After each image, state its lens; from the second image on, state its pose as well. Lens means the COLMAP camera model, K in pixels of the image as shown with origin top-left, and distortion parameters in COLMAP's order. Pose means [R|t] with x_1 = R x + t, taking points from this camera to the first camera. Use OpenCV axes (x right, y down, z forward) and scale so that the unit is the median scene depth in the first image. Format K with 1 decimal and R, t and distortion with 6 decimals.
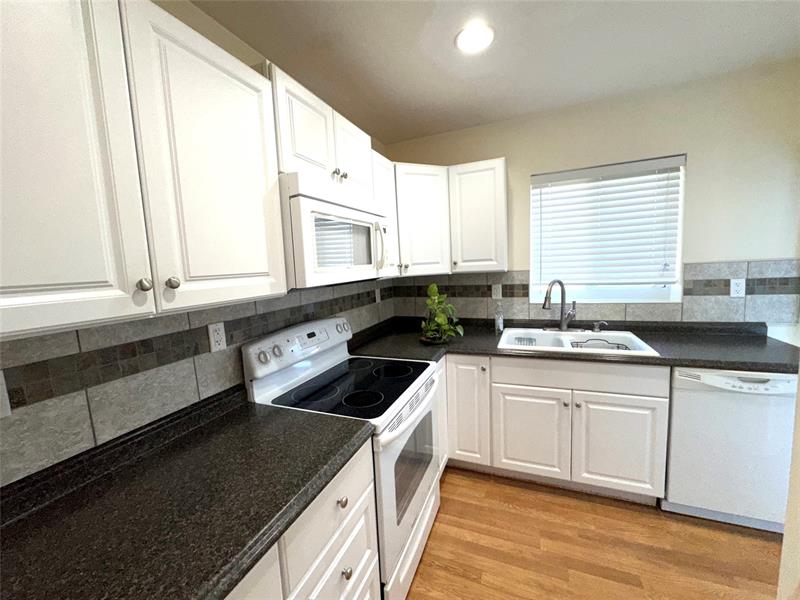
lens RADIAL K [[317.8, 0, 402.4], [0, 317.8, 297.4], [0, 0, 1]] dist [-0.002626, -0.000119]
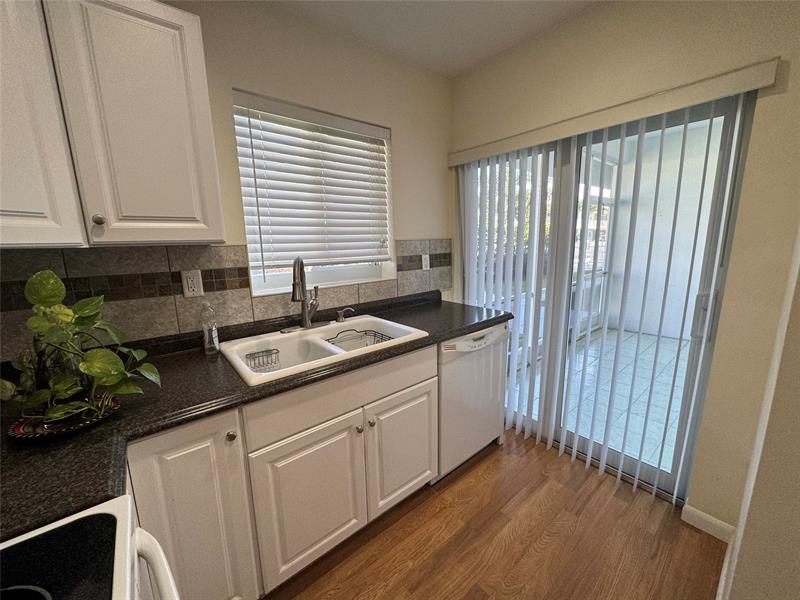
lens RADIAL K [[317.8, 0, 399.3], [0, 317.8, 300.2], [0, 0, 1]] dist [-0.002626, -0.000119]
pose [[0.483042, -0.122671, 0.866962, -0.019579], [0.091946, 0.991770, 0.089101, -0.005132], [-0.870756, 0.036674, 0.490345, 0.489023]]
